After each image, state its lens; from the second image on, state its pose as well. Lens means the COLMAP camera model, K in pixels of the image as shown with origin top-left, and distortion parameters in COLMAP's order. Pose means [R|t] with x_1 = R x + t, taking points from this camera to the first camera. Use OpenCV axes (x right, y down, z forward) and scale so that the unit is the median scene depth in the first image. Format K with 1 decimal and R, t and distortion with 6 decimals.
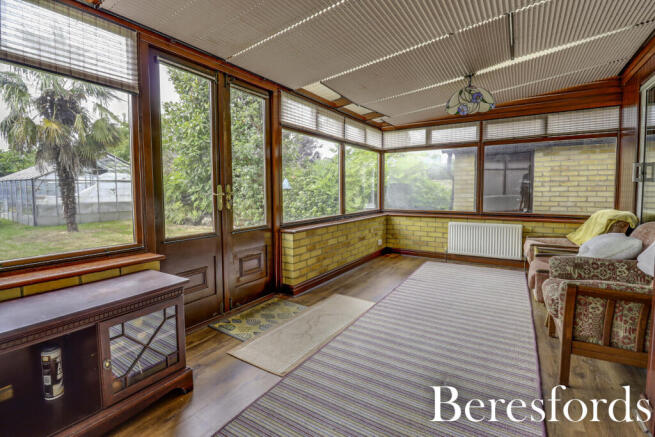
lens RADIAL K [[313.0, 0, 332.1], [0, 313.0, 211.2], [0, 0, 1]] dist [-0.009400, -0.003298]
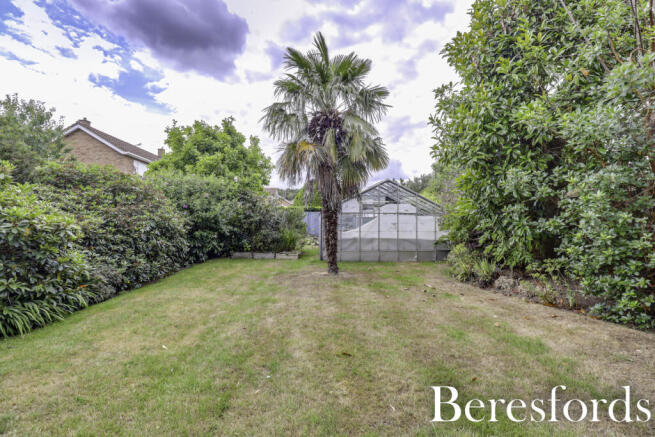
lens RADIAL K [[313.0, 0, 332.5], [0, 313.0, 205.2], [0, 0, 1]] dist [-0.009400, -0.003298]
pose [[0.563374, -0.040168, -0.825225, -0.124565], [-0.072406, 0.992574, -0.097745, -0.029749], [0.823023, 0.114818, 0.556282, 0.464679]]
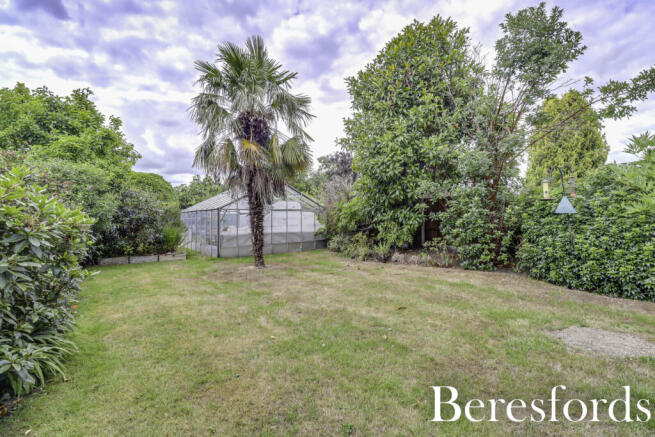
lens RADIAL K [[313.0, 0, 321.0], [0, 313.0, 209.4], [0, 0, 1]] dist [-0.009400, -0.003298]
pose [[0.935277, -0.021895, -0.353238, -0.320849], [-0.014064, 0.994997, -0.098911, -0.009150], [0.353636, 0.097477, 0.930290, 0.201352]]
